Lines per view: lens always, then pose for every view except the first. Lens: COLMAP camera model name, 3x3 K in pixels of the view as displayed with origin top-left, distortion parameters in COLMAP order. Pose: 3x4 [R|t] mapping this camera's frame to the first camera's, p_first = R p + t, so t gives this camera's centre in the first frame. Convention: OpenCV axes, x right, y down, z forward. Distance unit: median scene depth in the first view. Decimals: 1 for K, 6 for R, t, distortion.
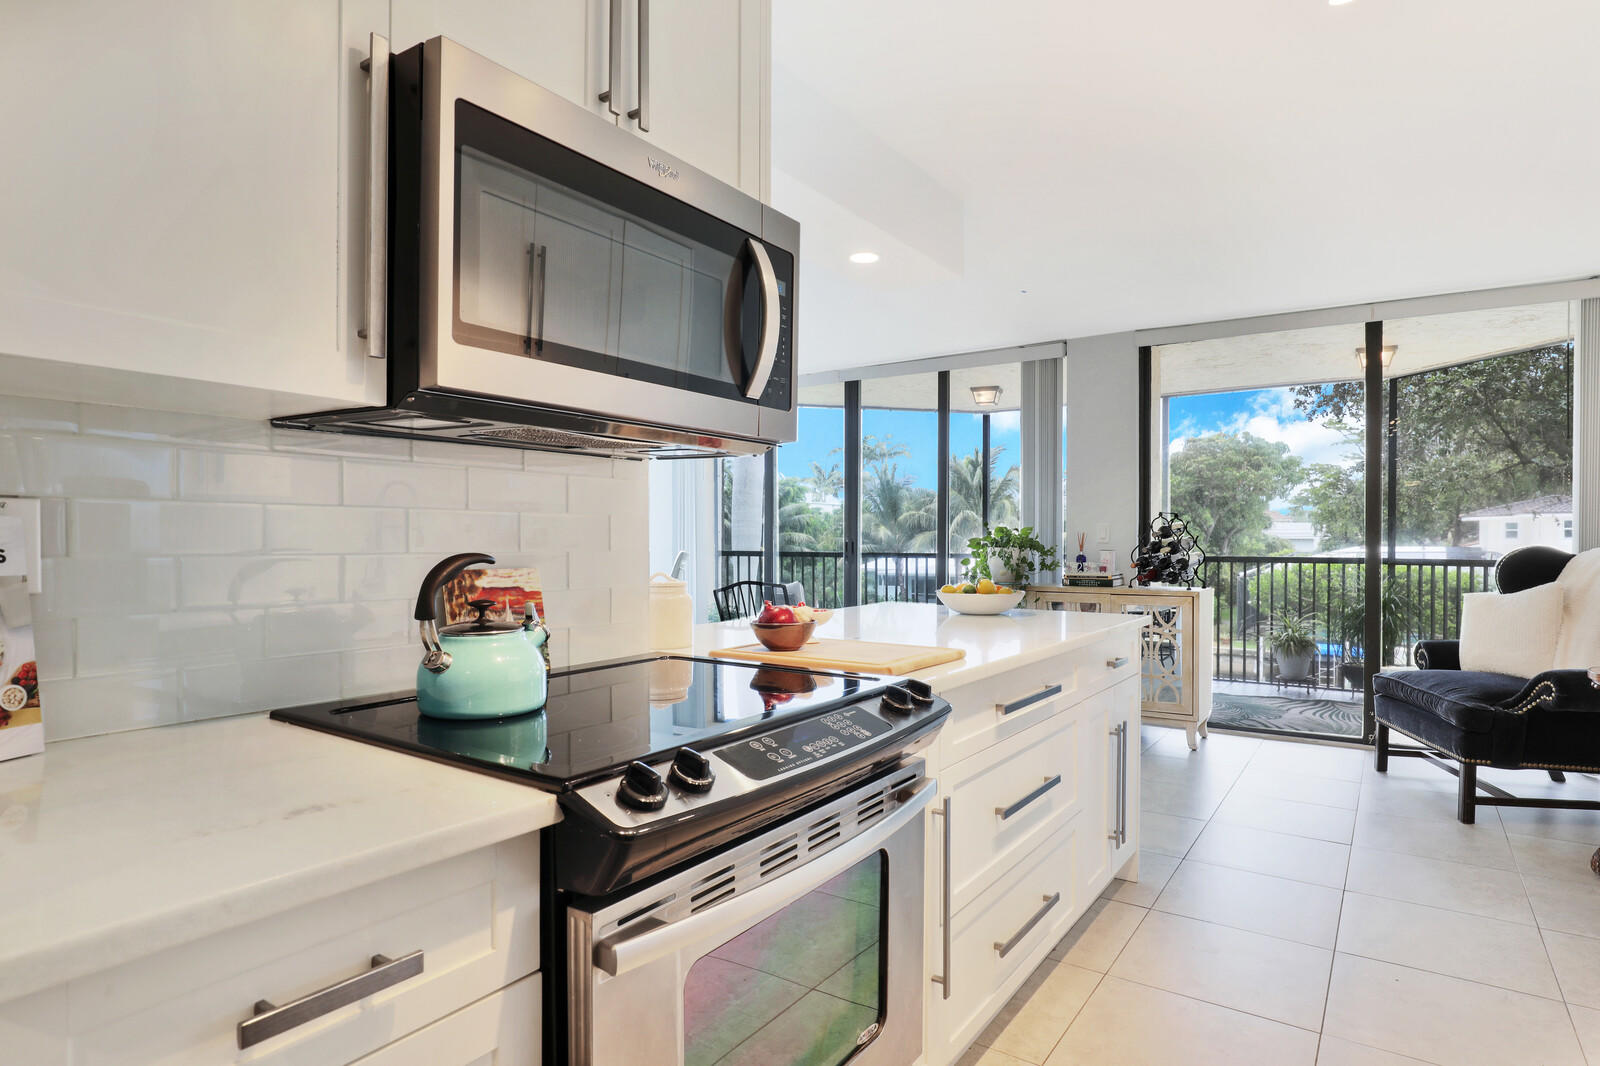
lens RADIAL K [[872.5, 0, 810.2], [0, 872.5, 542.7], [0, 0, 1]] dist [-0.019421, 0.001427]
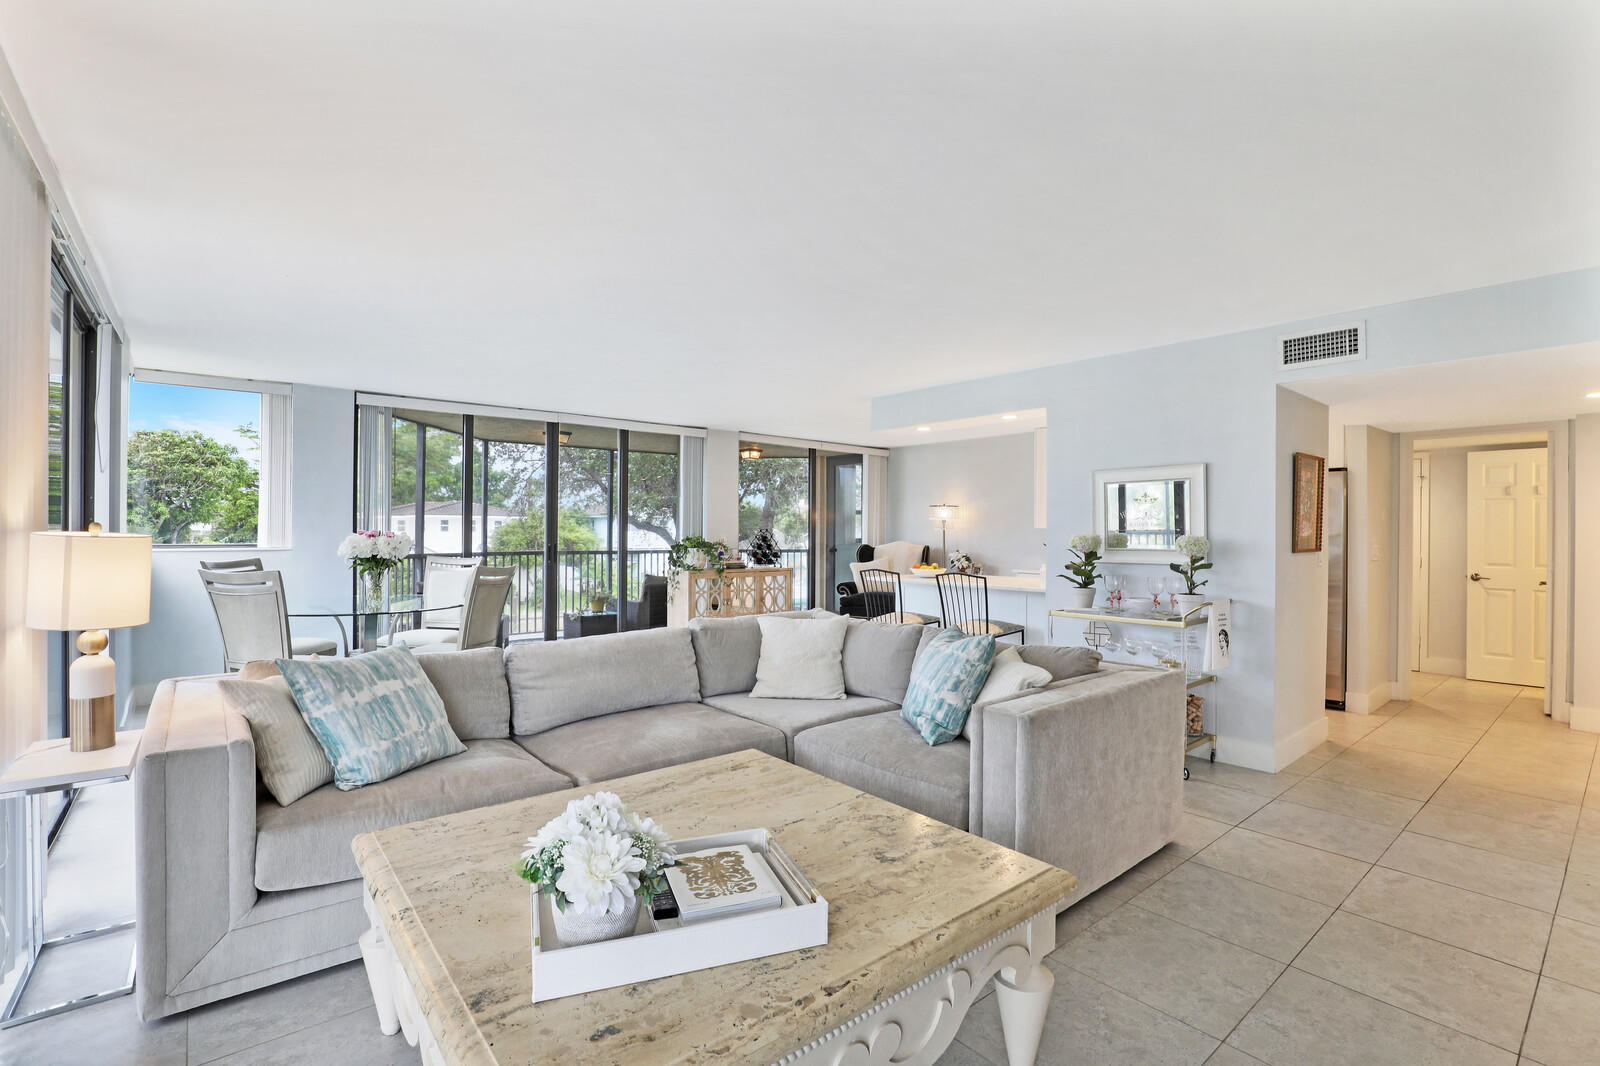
lens RADIAL K [[740.8, 0, 806.5], [0, 740.8, 529.0], [0, 0, 1]] dist [-0.037974, 0.007560]
pose [[0.292539, 0.008521, 0.956216, -1.167655], [-0.002899, 0.999964, -0.008024, -0.020373], [-0.956249, -0.000424, 0.292553, 0.418019]]
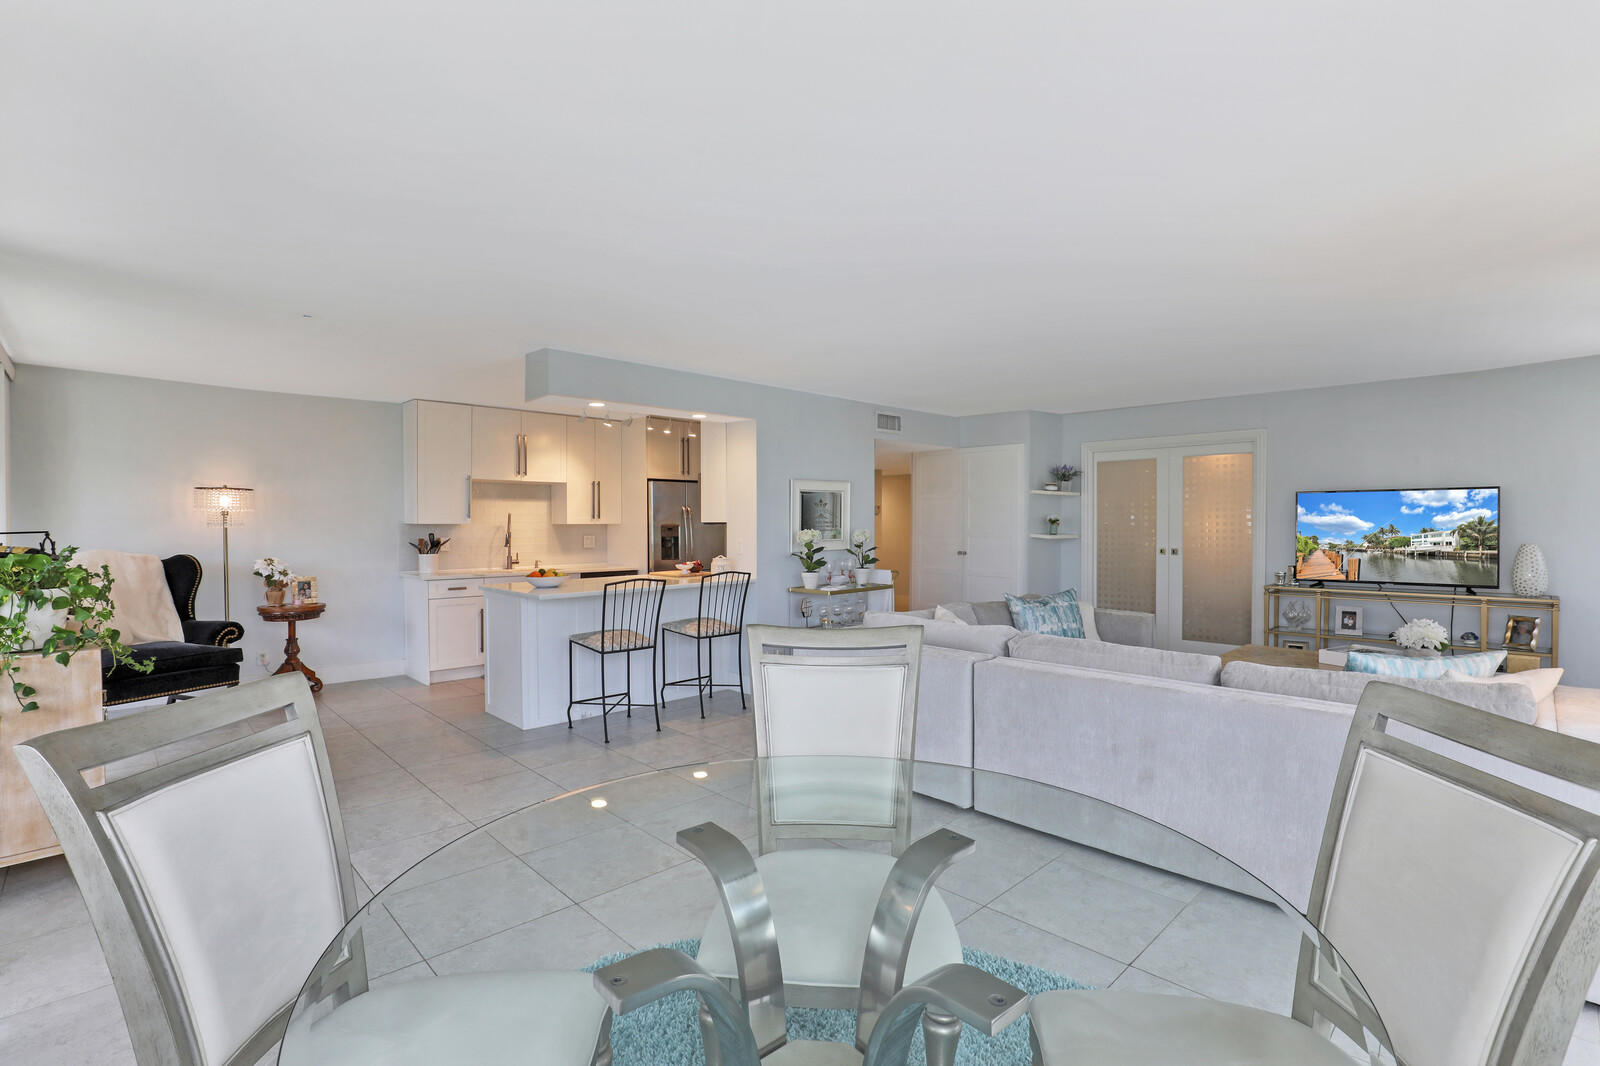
lens RADIAL K [[740.8, 0, 795.2], [0, 740.8, 536.6], [0, 0, 1]] dist [-0.037974, 0.007560]
pose [[-0.975884, 0.001094, 0.218285, -0.431982], [0.006426, 0.999698, 0.023718, -0.040334], [-0.218193, 0.024549, -0.975597, 1.491721]]
